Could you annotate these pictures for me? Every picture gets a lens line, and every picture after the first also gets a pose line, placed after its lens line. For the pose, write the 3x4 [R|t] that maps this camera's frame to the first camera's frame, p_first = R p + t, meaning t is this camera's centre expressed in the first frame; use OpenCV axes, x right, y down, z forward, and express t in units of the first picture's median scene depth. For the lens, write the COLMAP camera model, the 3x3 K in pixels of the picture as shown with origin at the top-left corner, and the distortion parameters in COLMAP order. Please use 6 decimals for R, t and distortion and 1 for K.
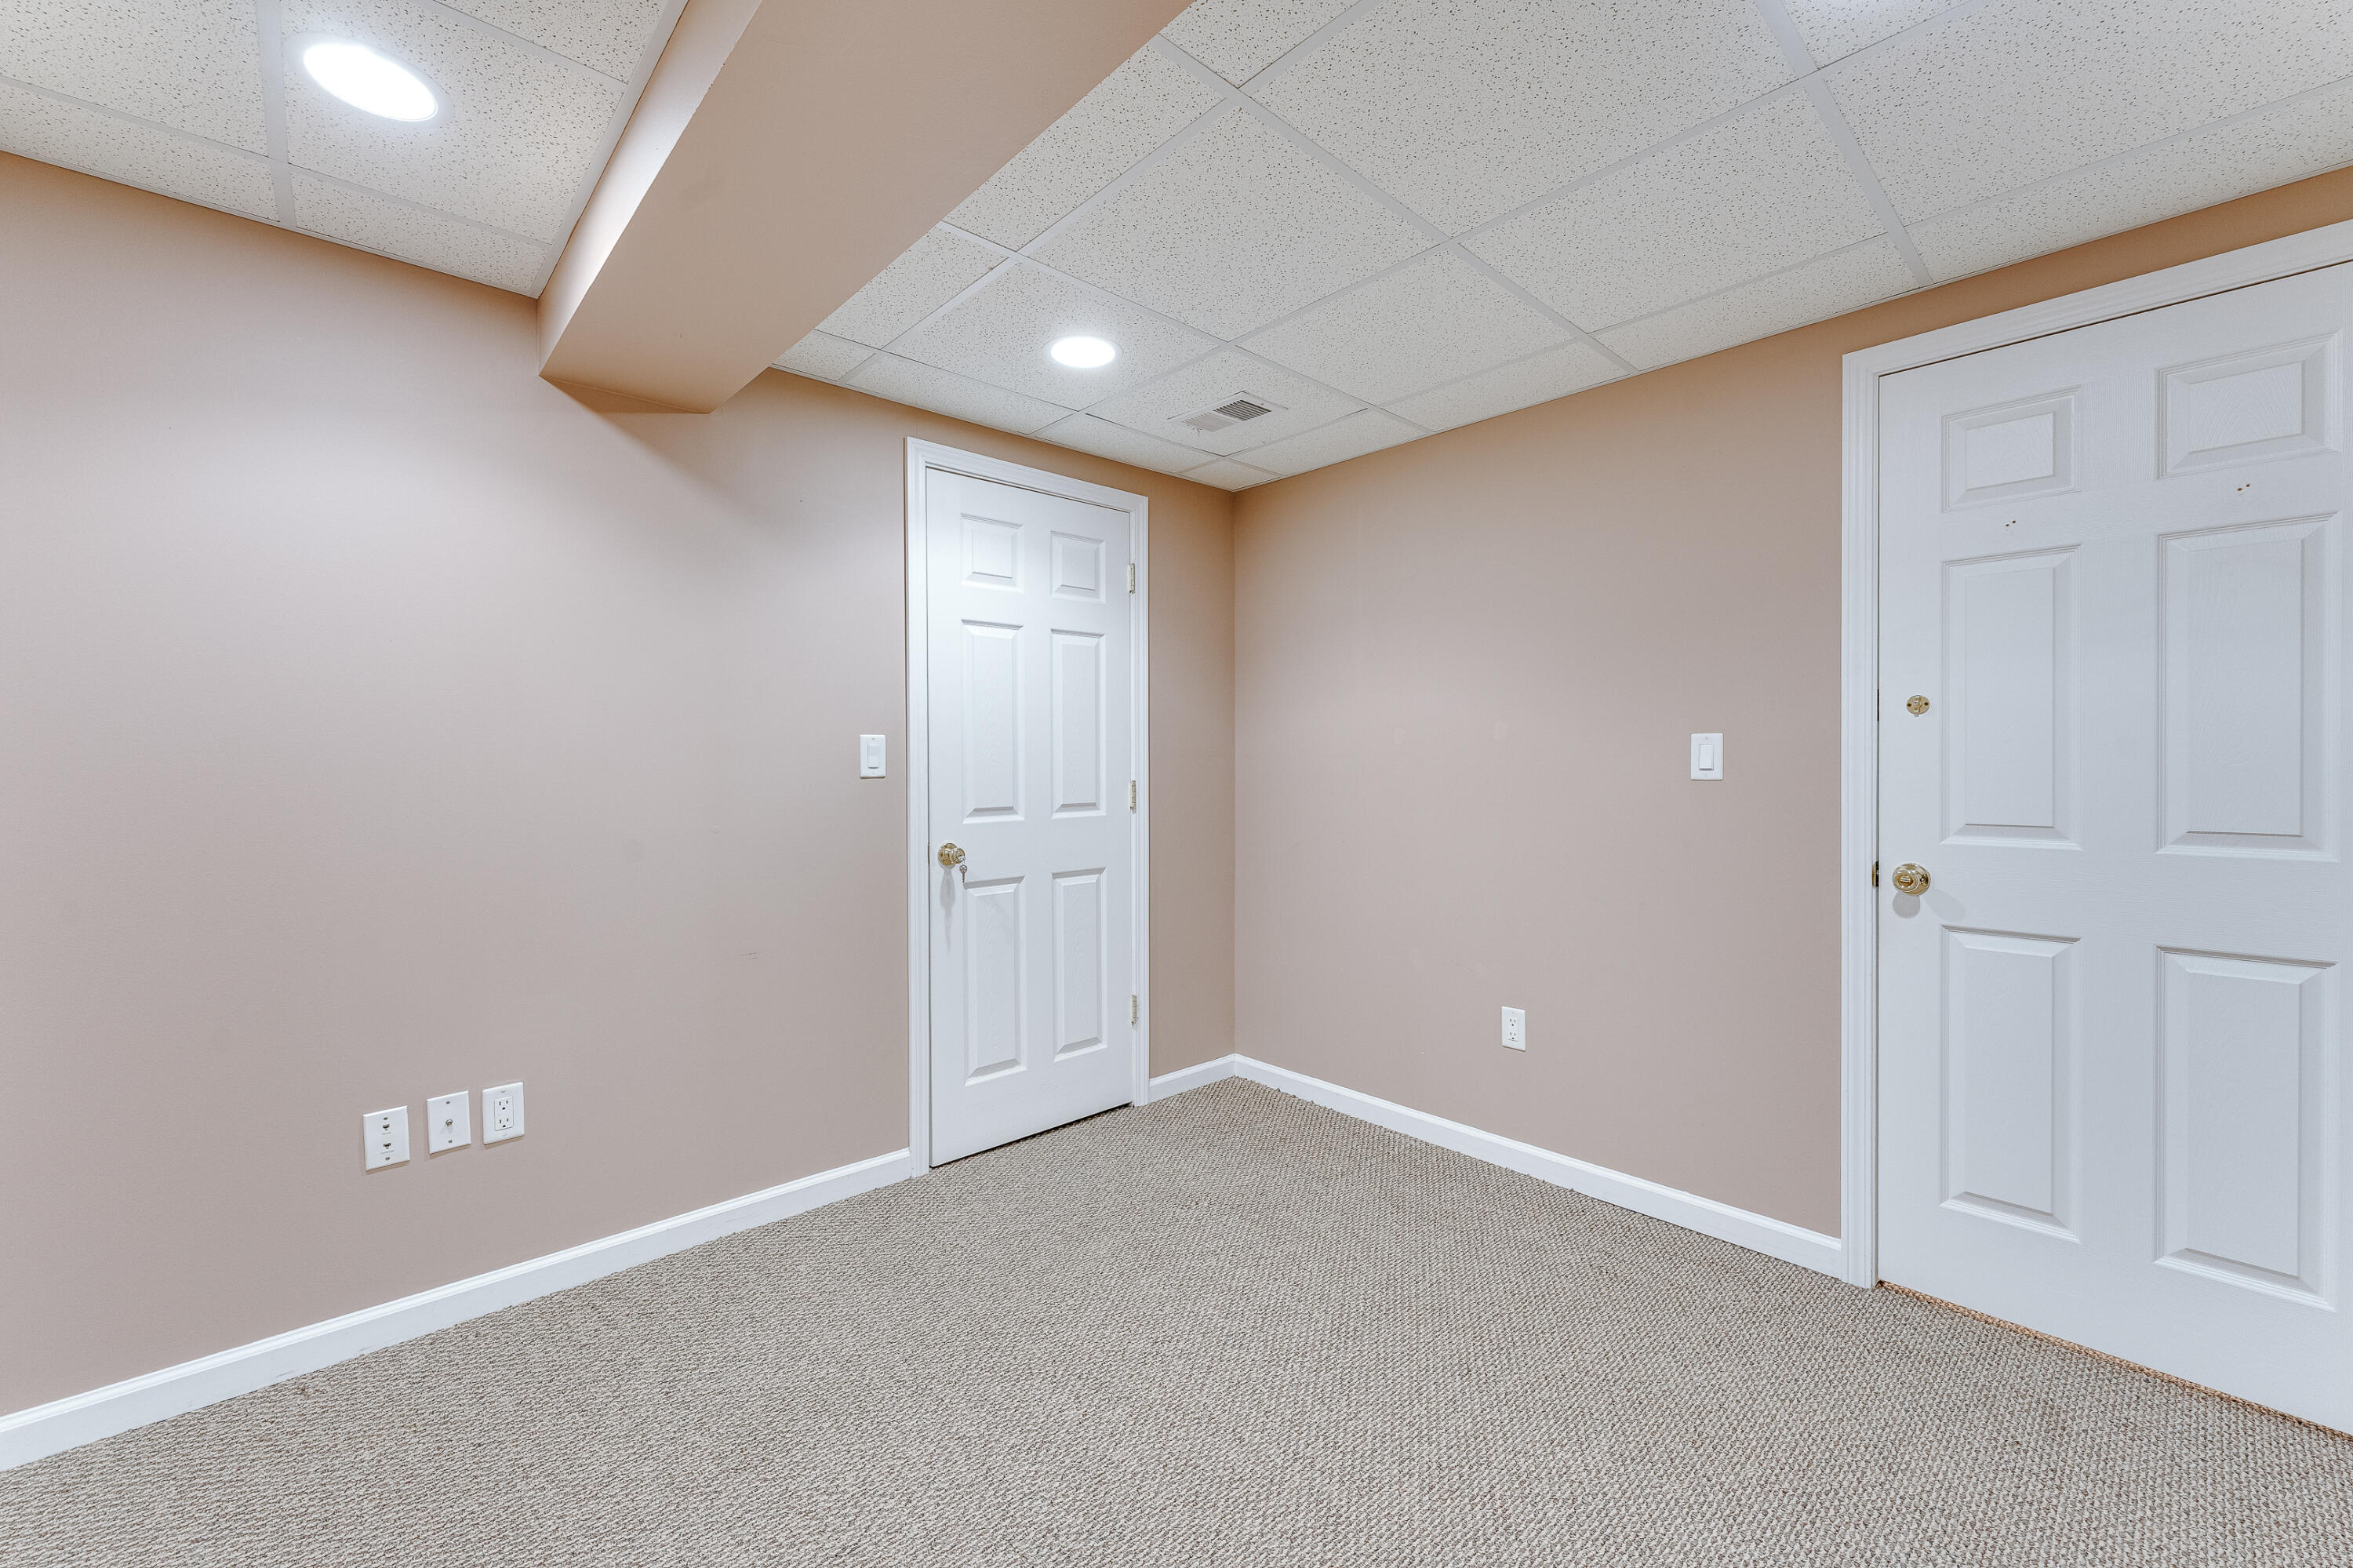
lens RADIAL K [[943.7, 0, 1174.8], [0, 943.7, 769.8], [0, 0, 1]] dist [0.000076, -0.000614]
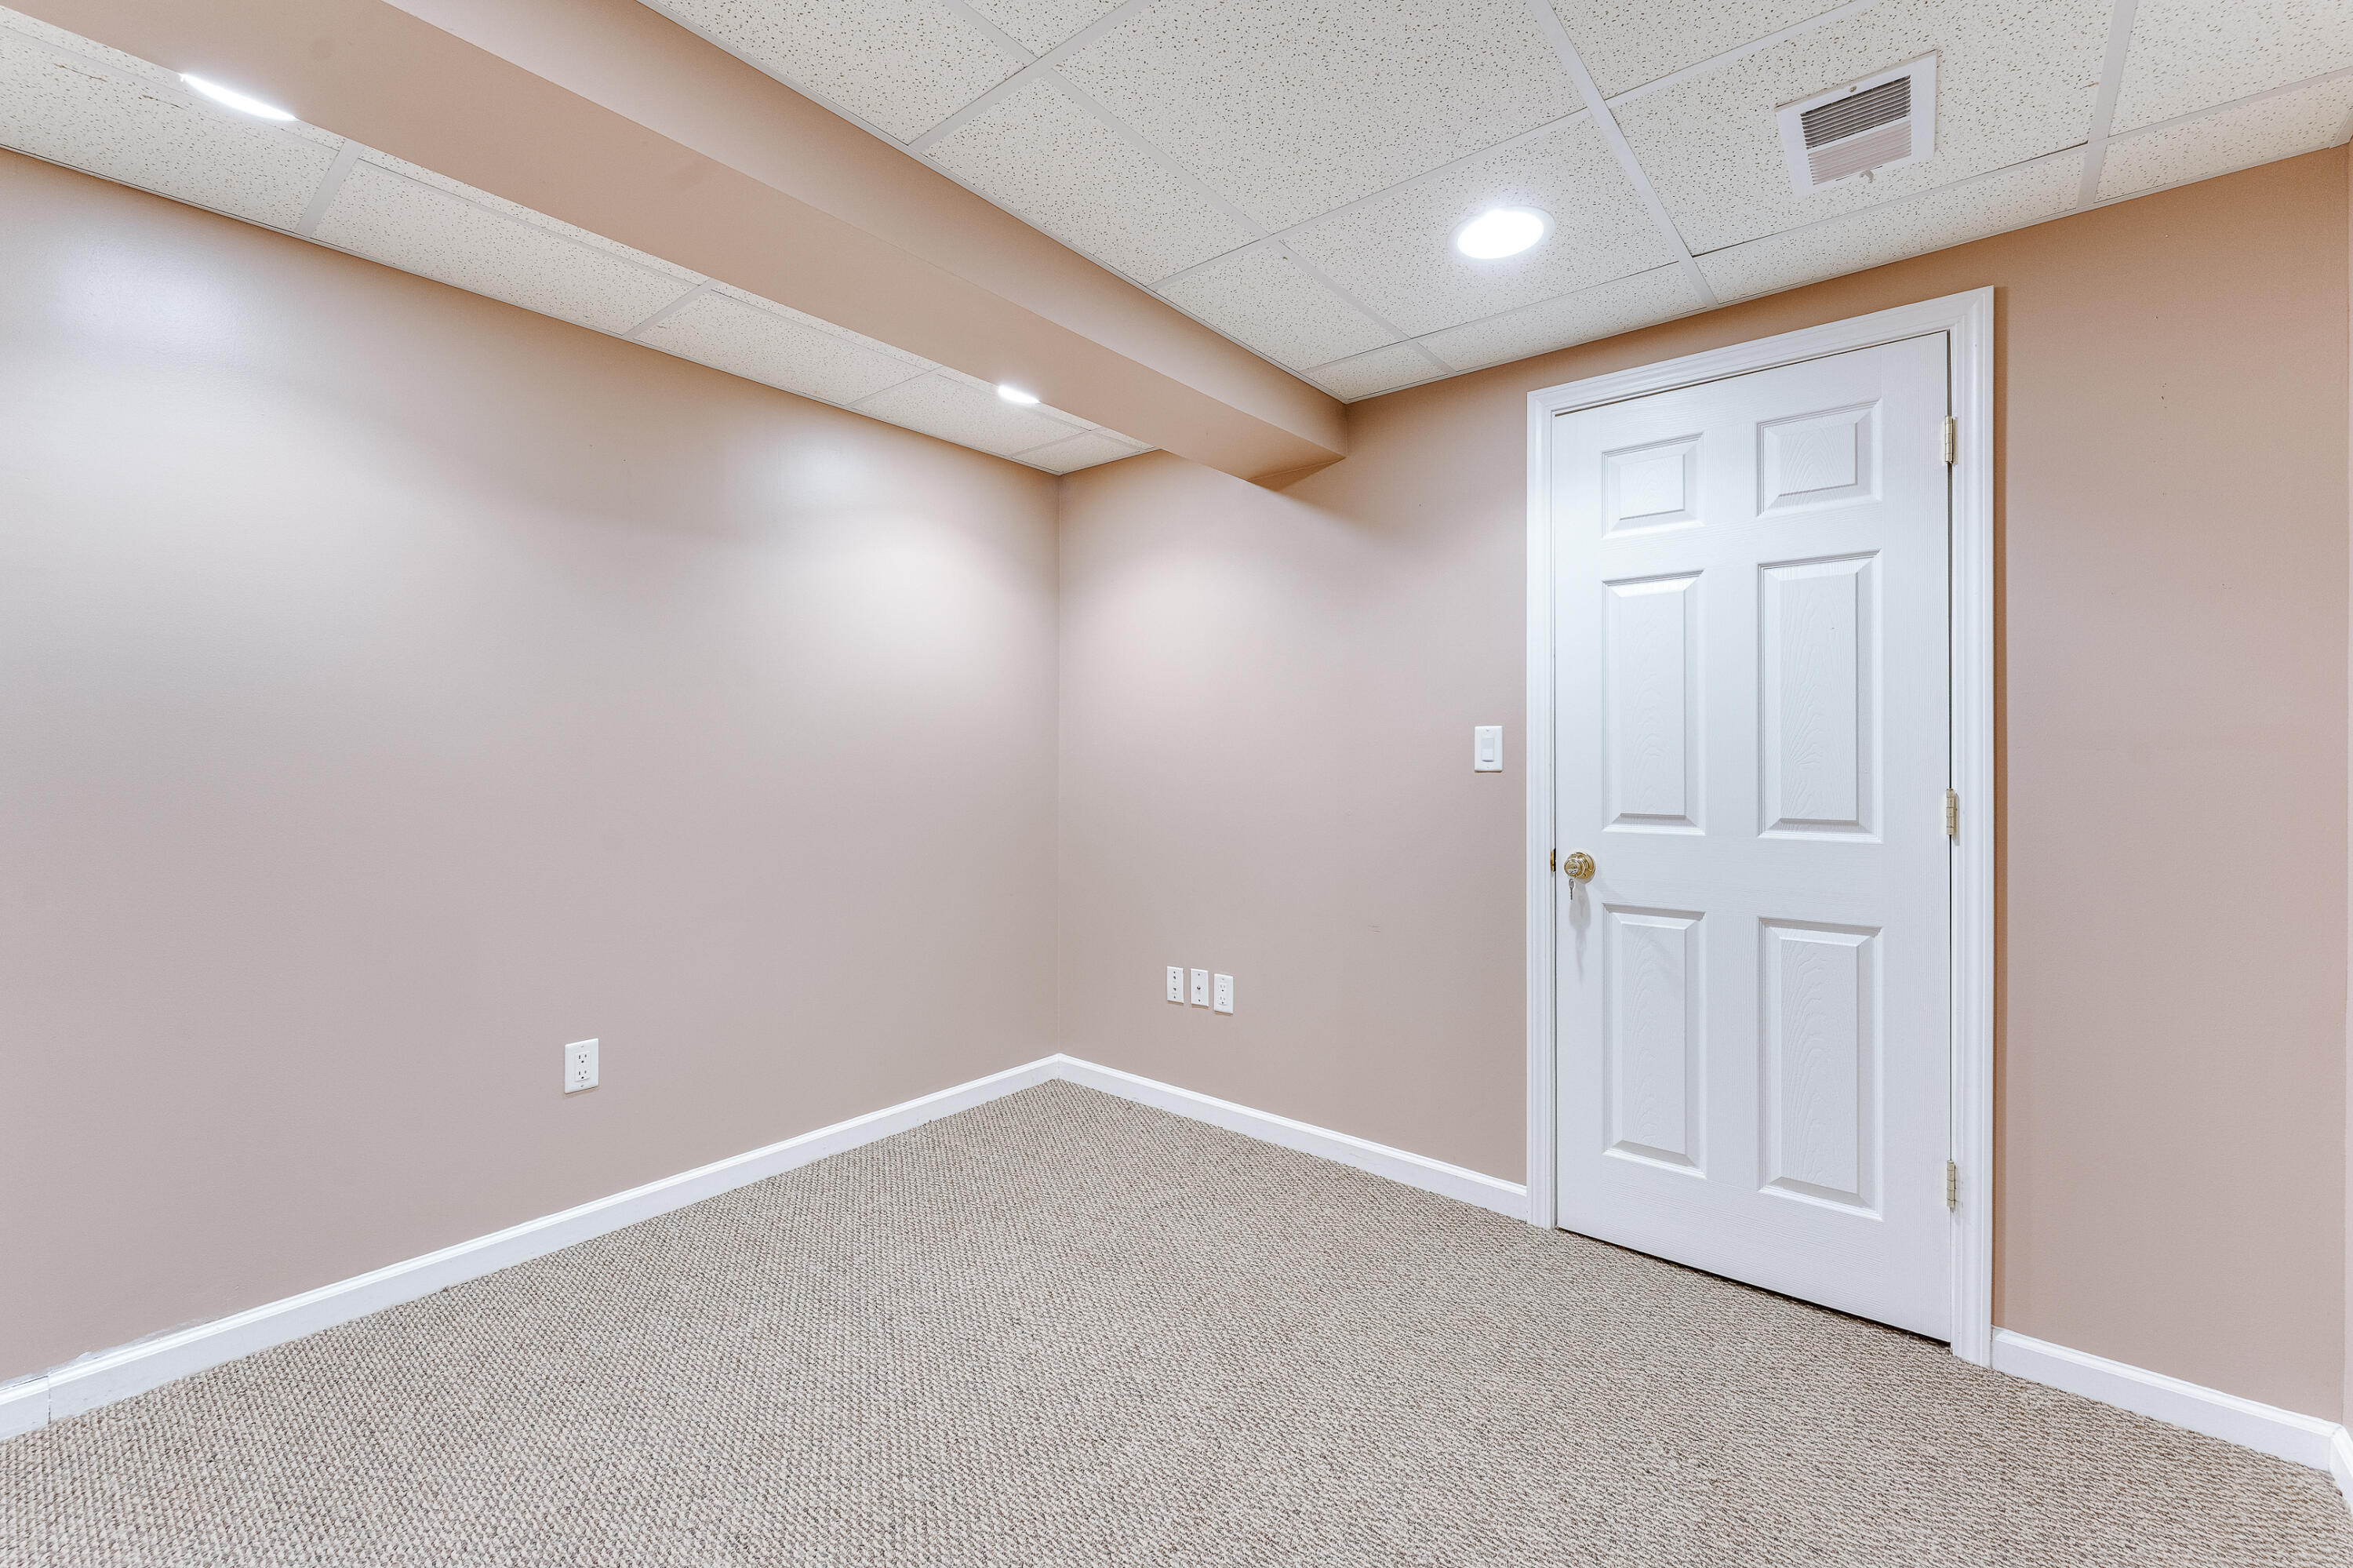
lens RADIAL K [[976.2, 0, 1179.2], [0, 976.2, 759.6], [0, 0, 1]] dist [-0.000630, -0.000273]
pose [[0.137974, 0.004282, -0.990427, 0.568219], [-0.013718, 0.999903, 0.002412, -0.001602], [0.990341, 0.013254, 0.138019, 0.525840]]
